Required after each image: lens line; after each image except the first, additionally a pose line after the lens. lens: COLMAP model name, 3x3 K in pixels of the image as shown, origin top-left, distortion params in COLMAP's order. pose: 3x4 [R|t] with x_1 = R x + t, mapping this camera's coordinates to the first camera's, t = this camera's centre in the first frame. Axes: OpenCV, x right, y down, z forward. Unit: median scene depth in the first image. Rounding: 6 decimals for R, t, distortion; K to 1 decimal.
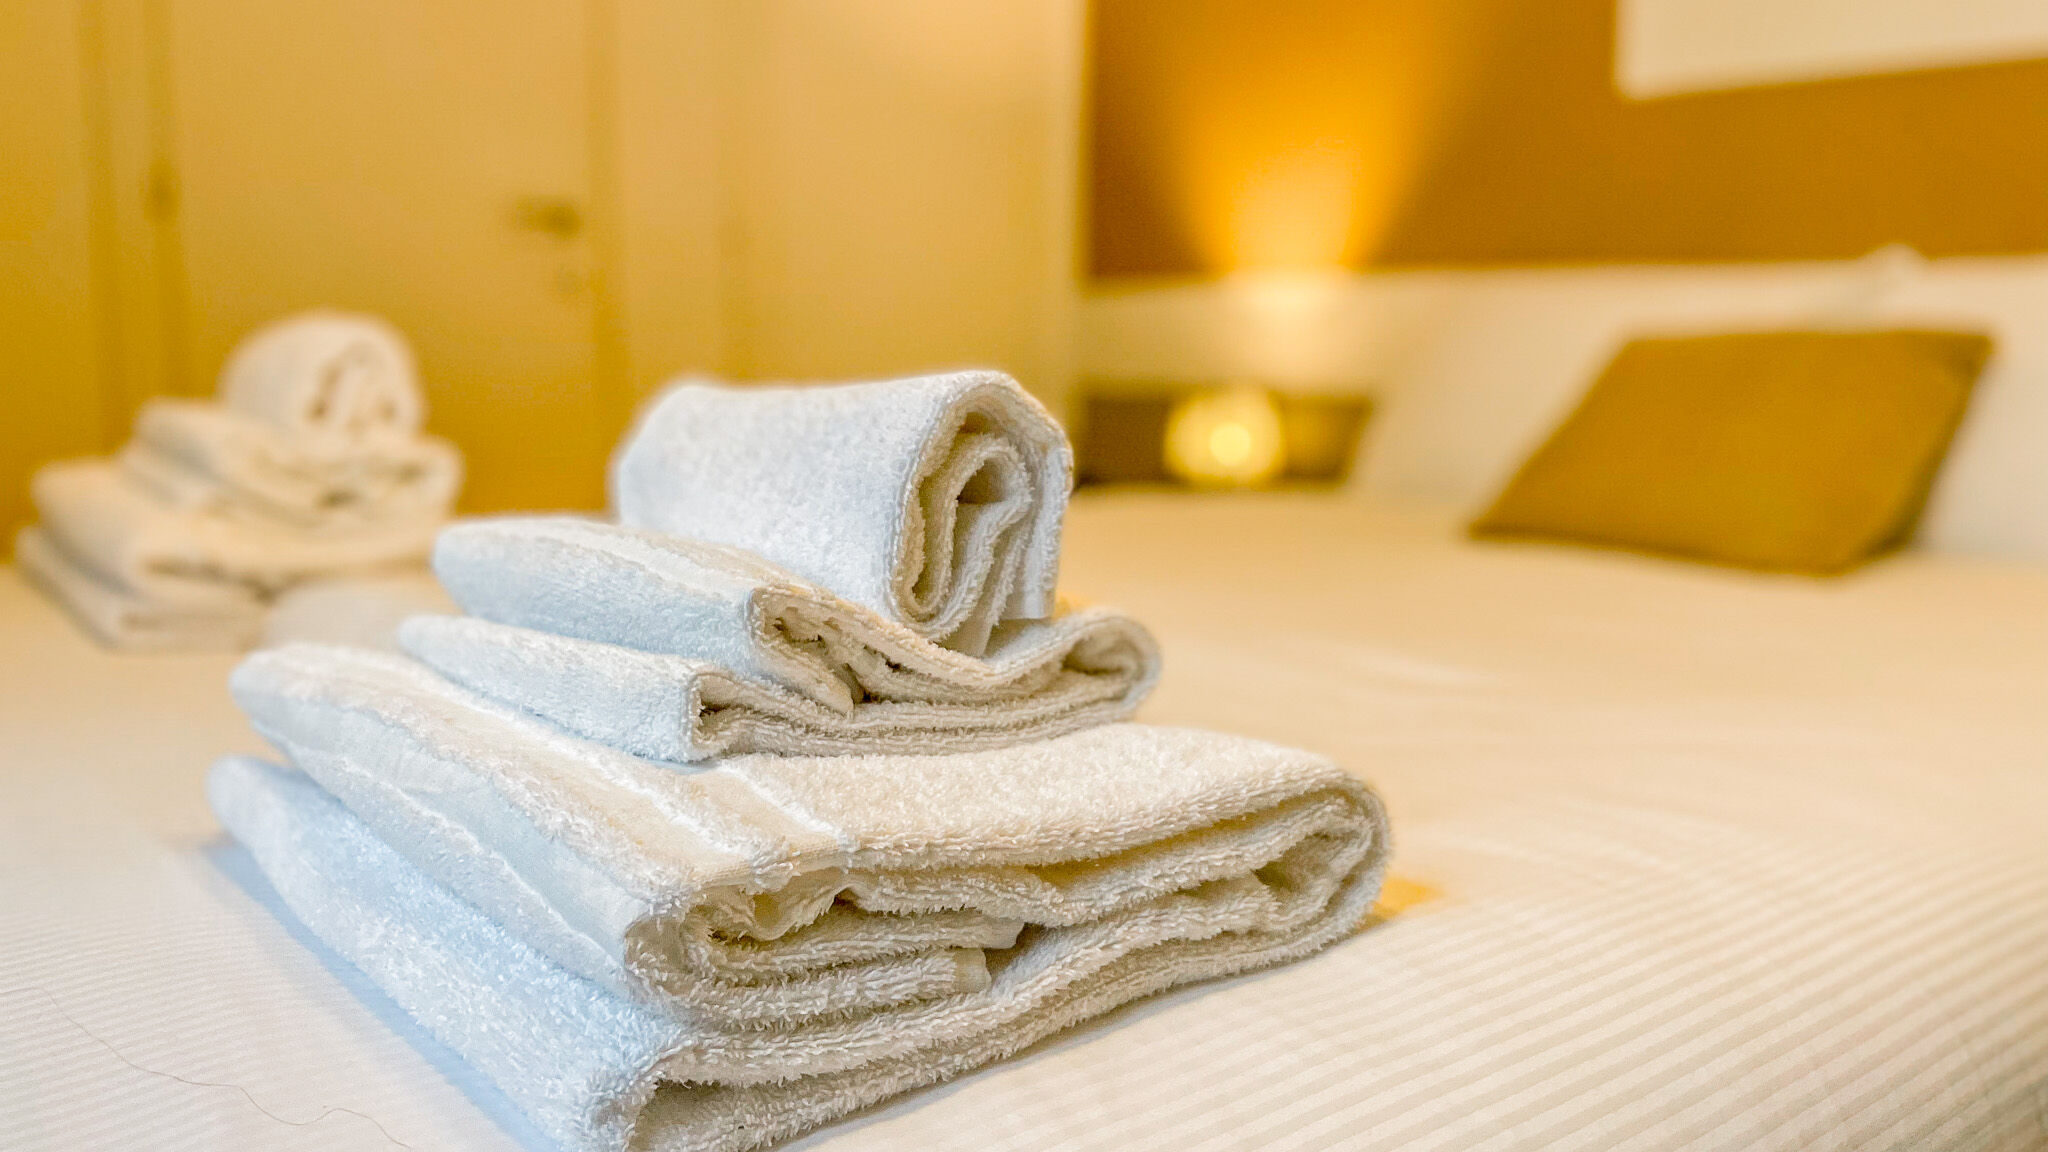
lens RADIAL K [[1587.0, 0, 1028.4], [0, 1587.0, 576.1], [0, 0, 1]] dist [0.097042, -0.167671]
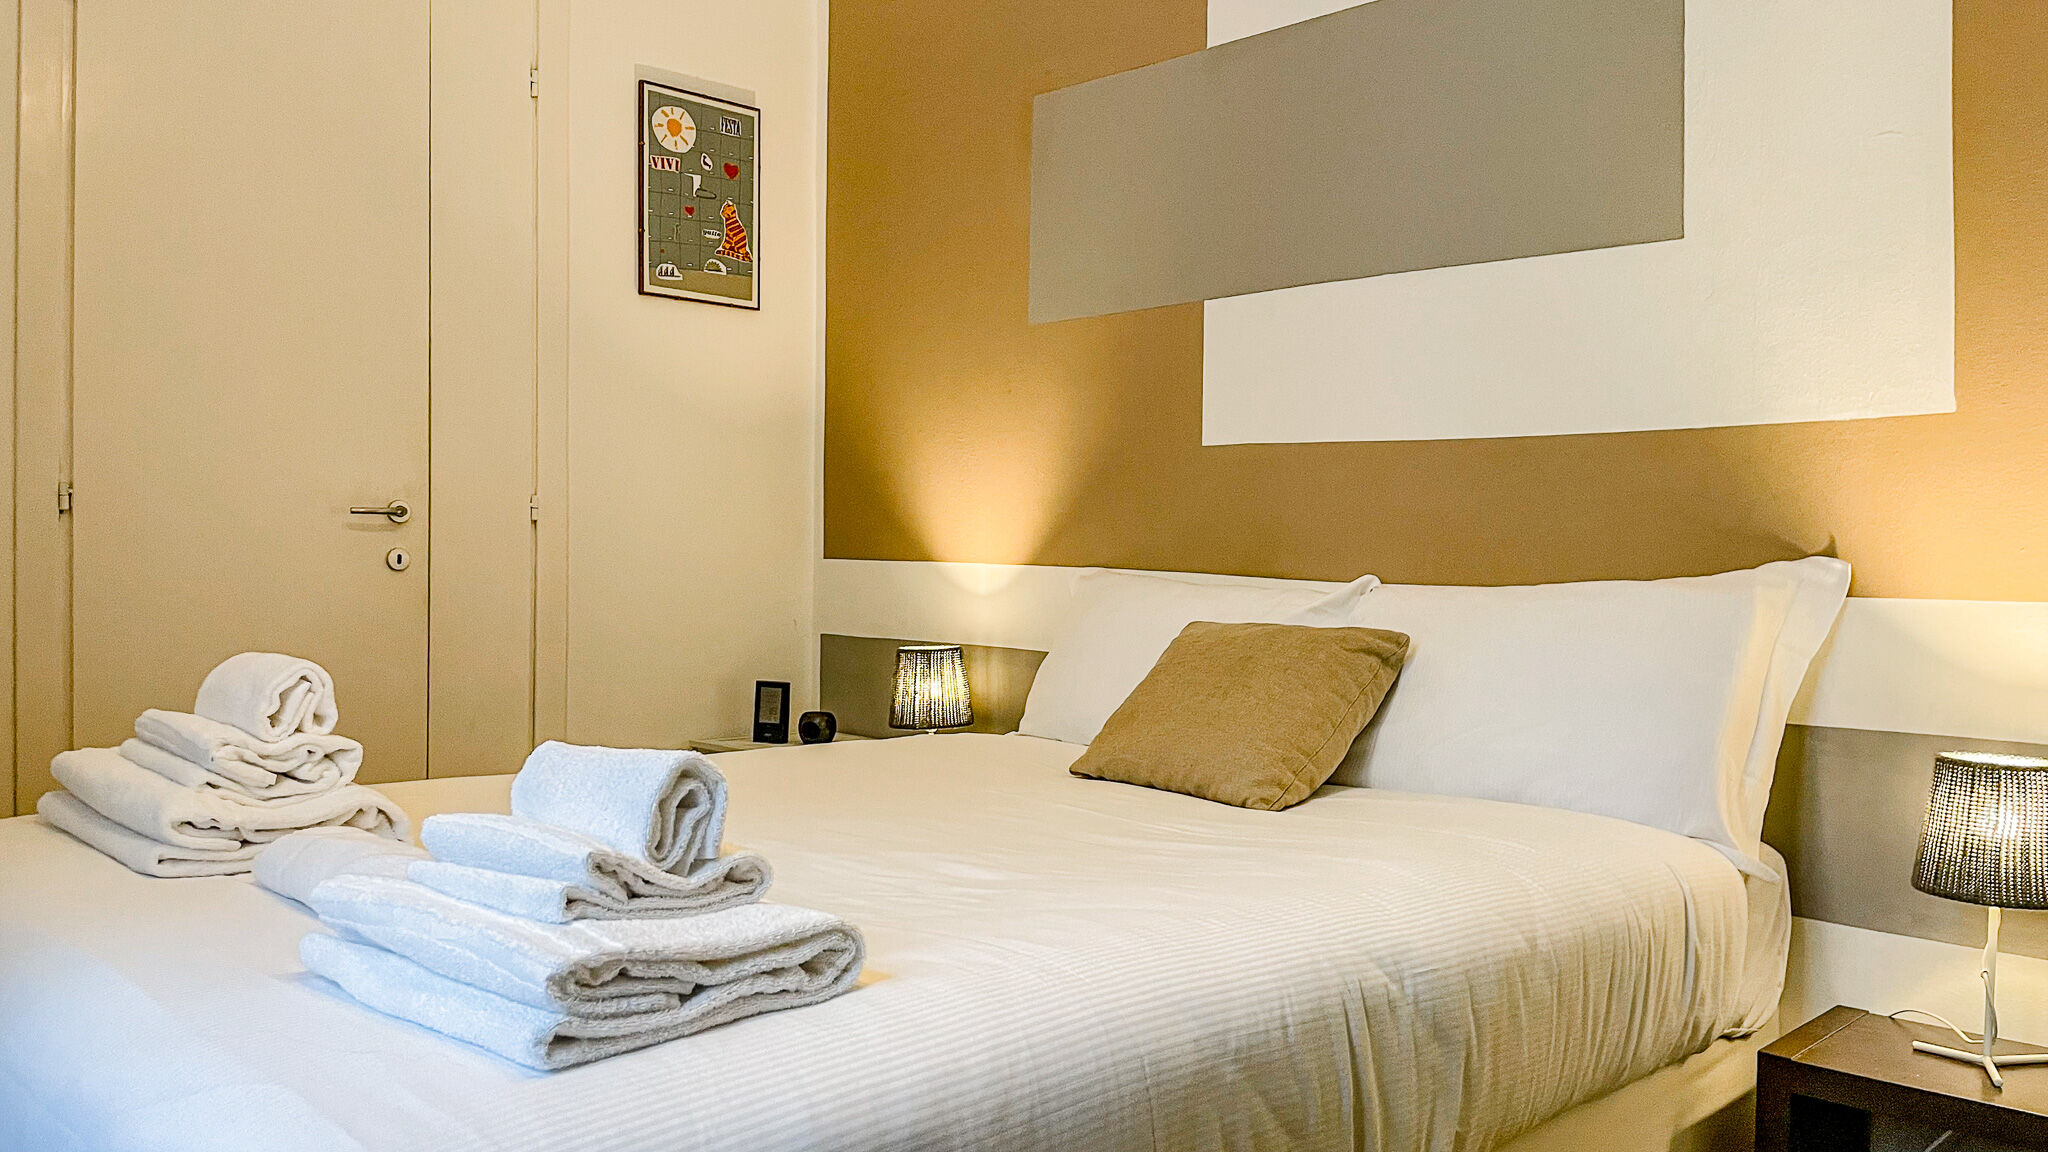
lens RADIAL K [[1587.0, 0, 1030.8], [0, 1587.0, 572.0], [0, 0, 1]] dist [0.097042, -0.167671]
pose [[0.990628, 0.006521, 0.136433, 0.152080], [0.010597, 0.992180, -0.124364, -0.096635], [-0.136177, 0.124645, 0.982812, -1.449844]]
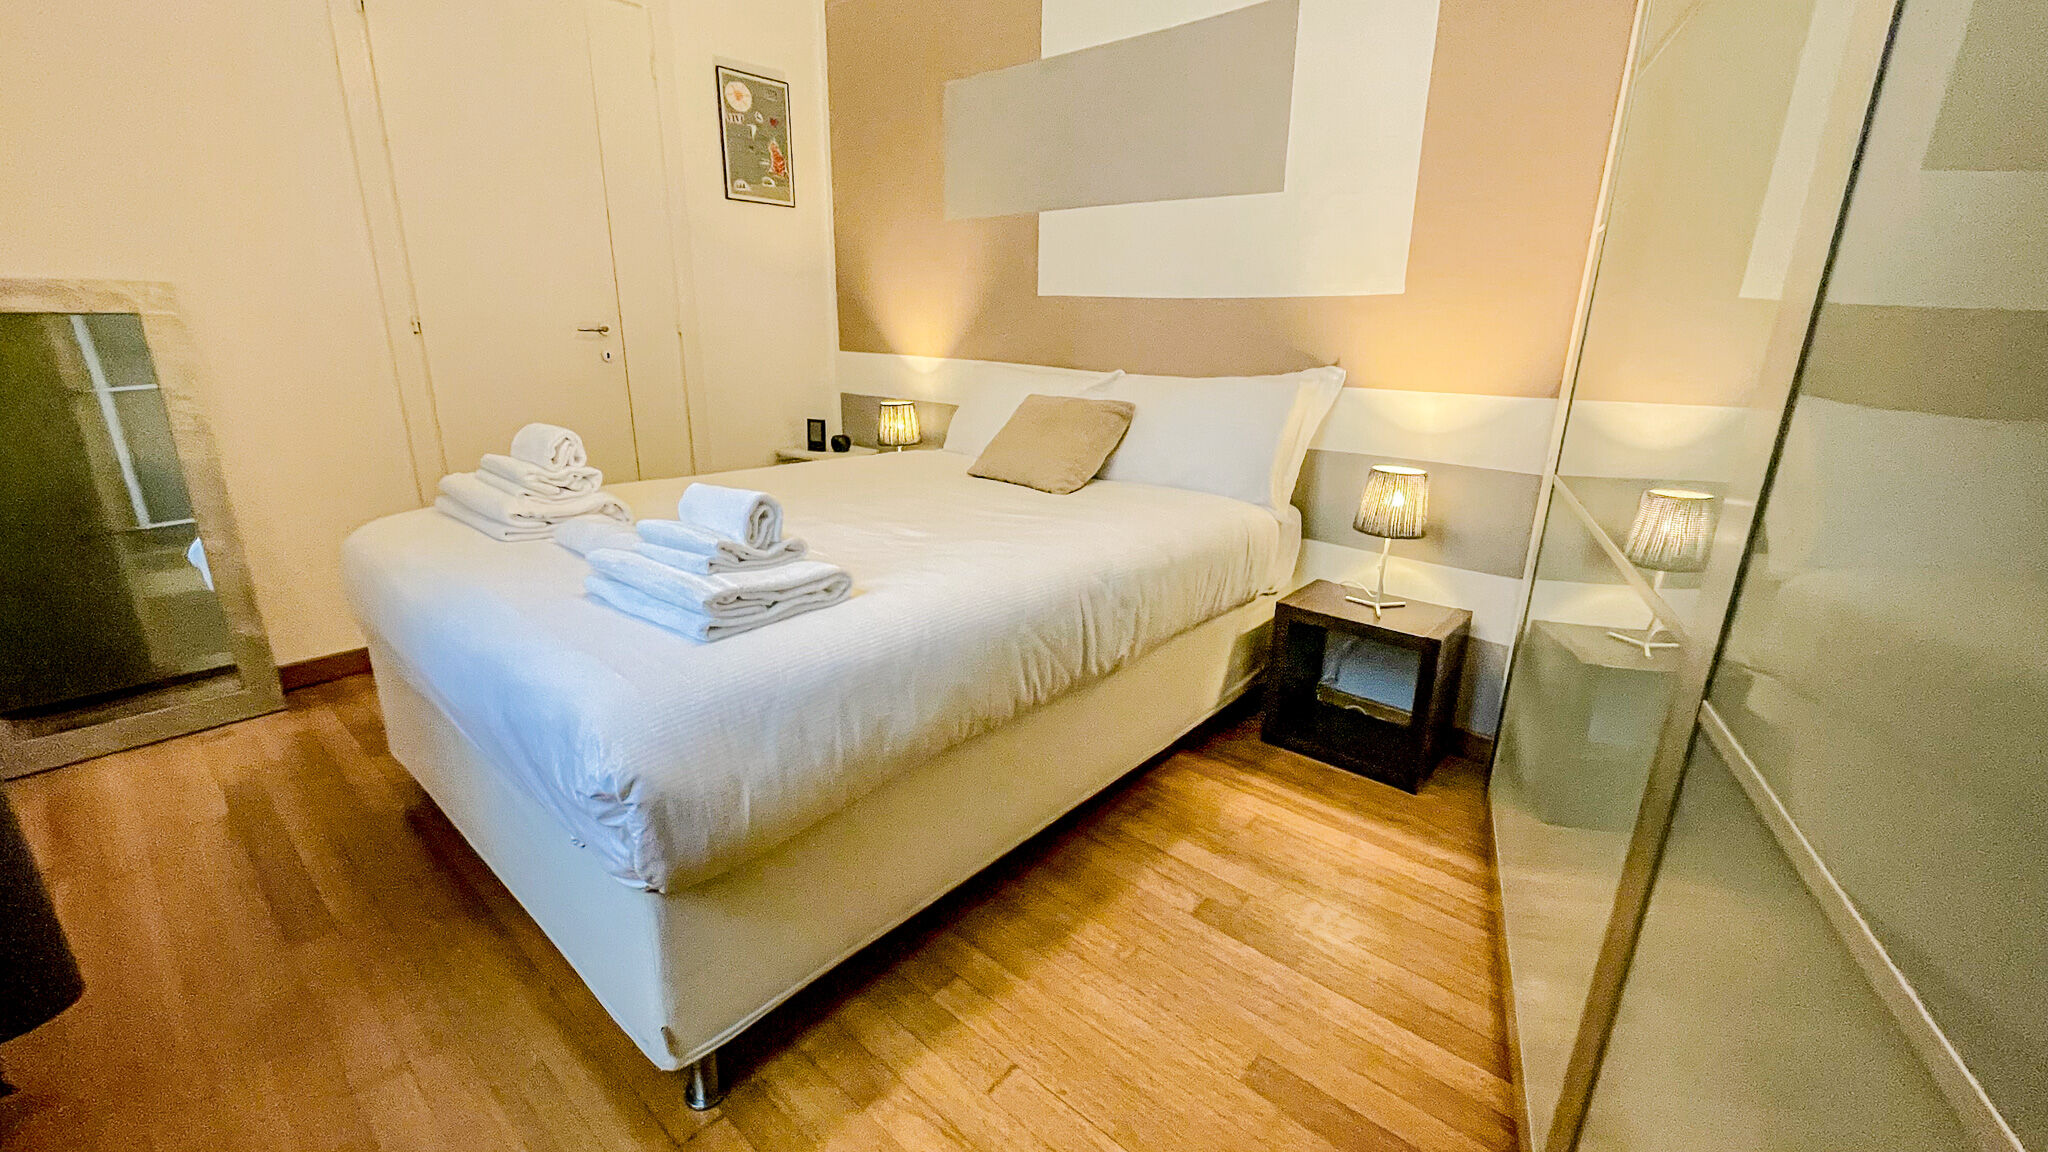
lens RADIAL K [[838.4, 0, 1034.8], [0, 838.4, 571.0], [0, 0, 1]] dist [-0.000163, -0.000463]
pose [[0.976473, -0.047270, 0.210394, 0.241612], [0.015568, 0.988585, 0.149857, -0.268984], [-0.215076, -0.143056, 0.966063, -1.751965]]
